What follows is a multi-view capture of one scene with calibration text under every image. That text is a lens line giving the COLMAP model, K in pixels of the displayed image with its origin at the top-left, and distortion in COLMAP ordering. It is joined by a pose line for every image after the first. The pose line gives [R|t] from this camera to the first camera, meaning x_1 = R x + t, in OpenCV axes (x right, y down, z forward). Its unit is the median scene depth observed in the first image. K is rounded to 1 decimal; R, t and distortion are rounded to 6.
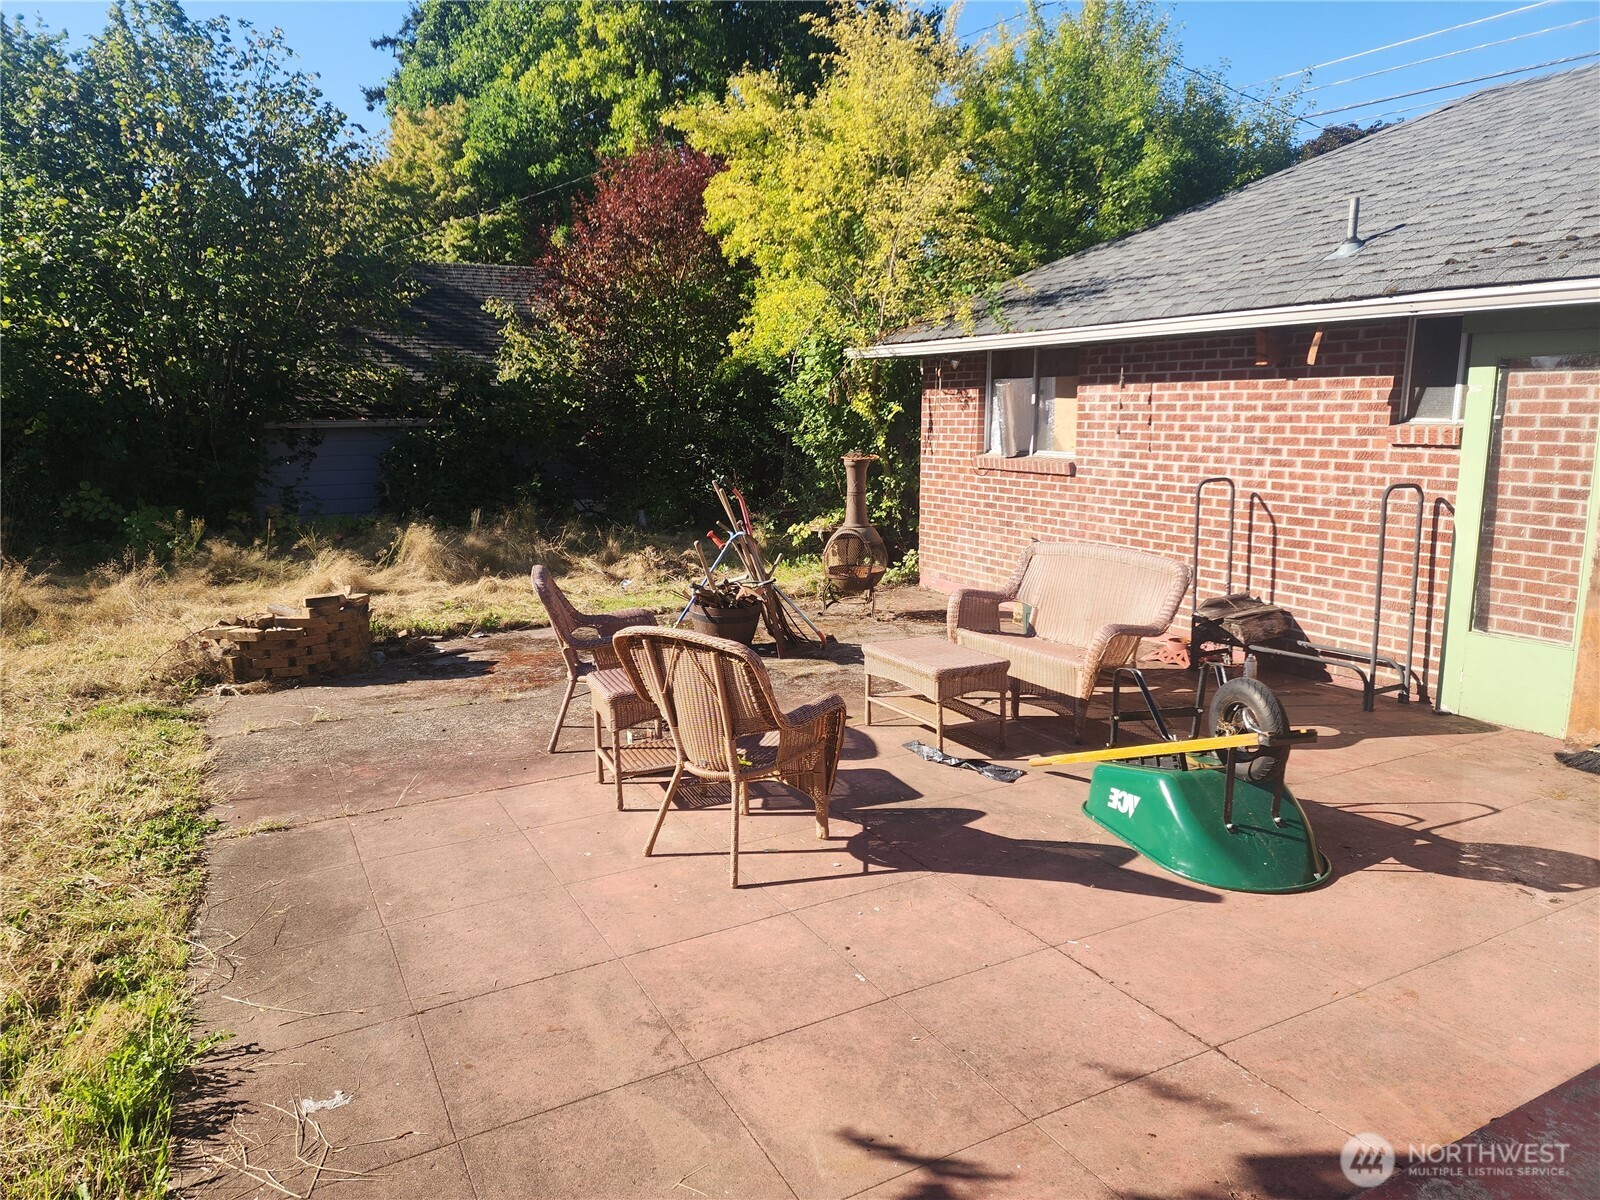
lens RADIAL K [[1062.7, 0, 787.9], [0, 1062.7, 604.8], [0, 0, 1]] dist [0.077505, -0.055492]
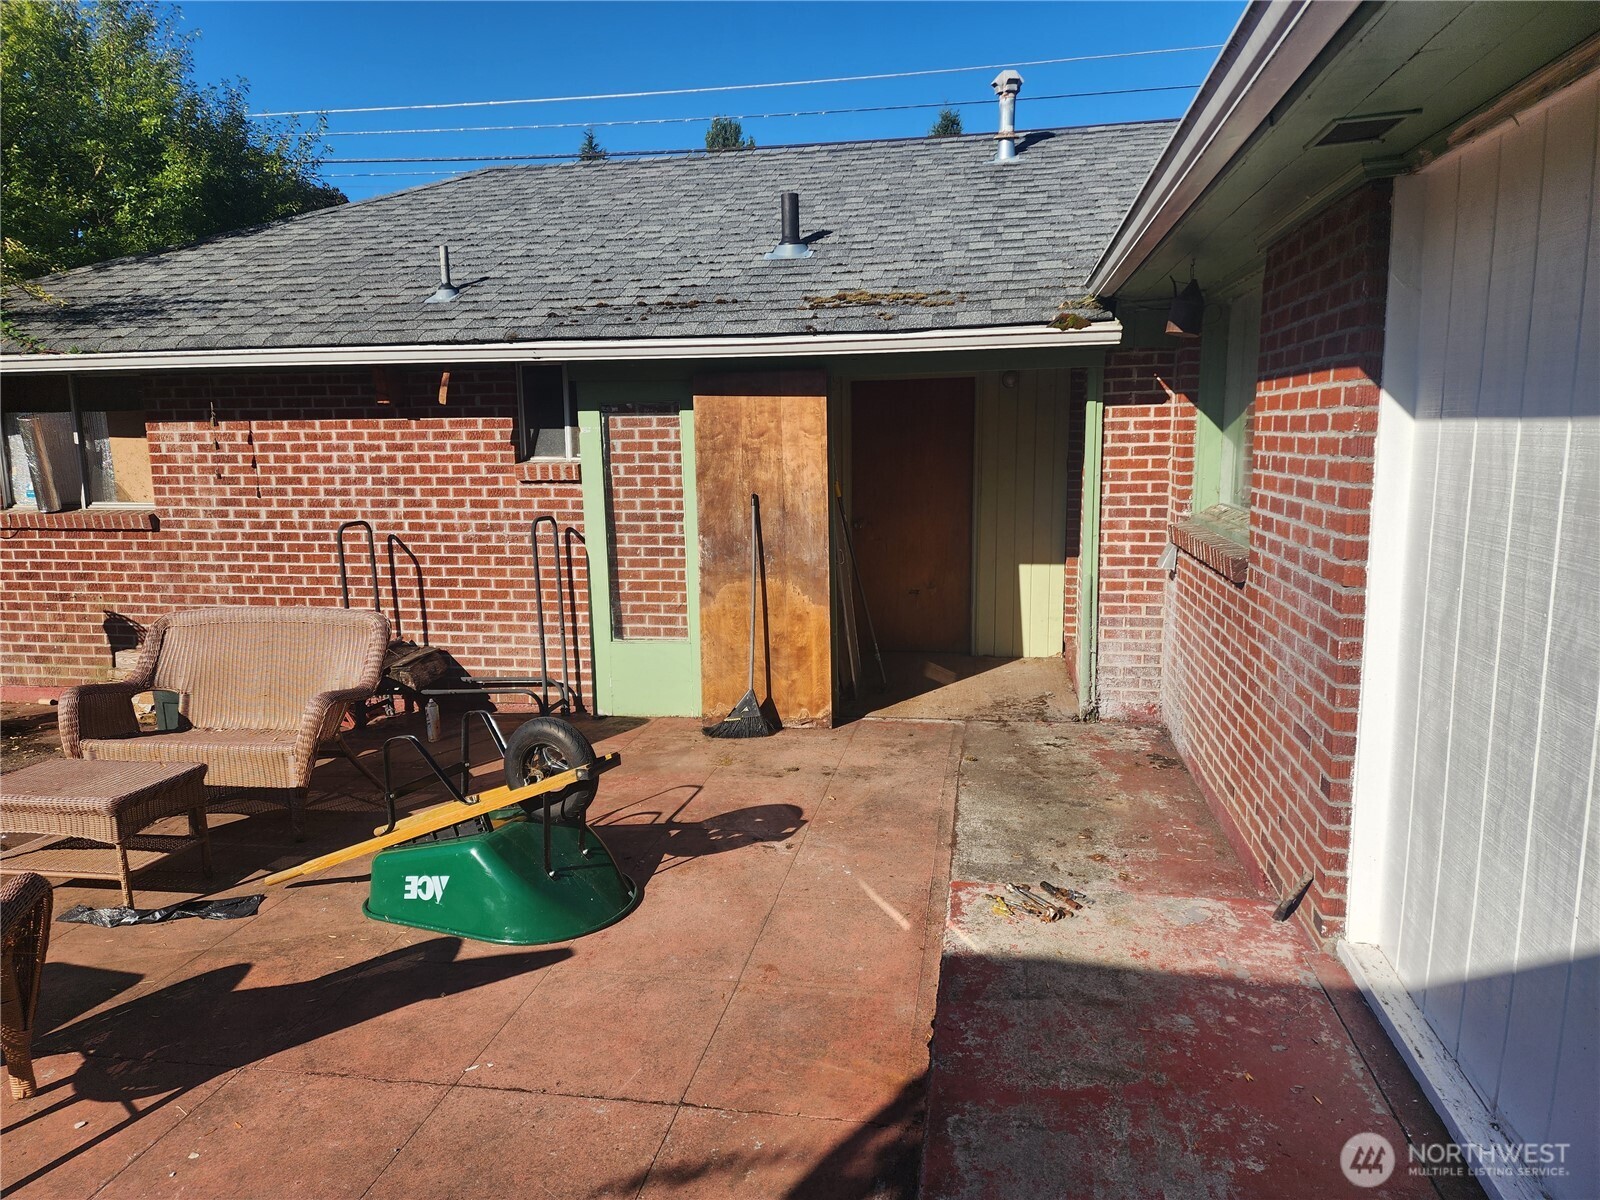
lens RADIAL K [[1062.7, 0, 796.0], [0, 1062.7, 605.5], [0, 0, 1]] dist [0.077505, -0.055492]
pose [[0.628065, -0.123975, 0.768222, -0.110558], [0.156441, 0.987188, 0.031411, -0.018700], [-0.762273, 0.100453, 0.639413, 0.140236]]
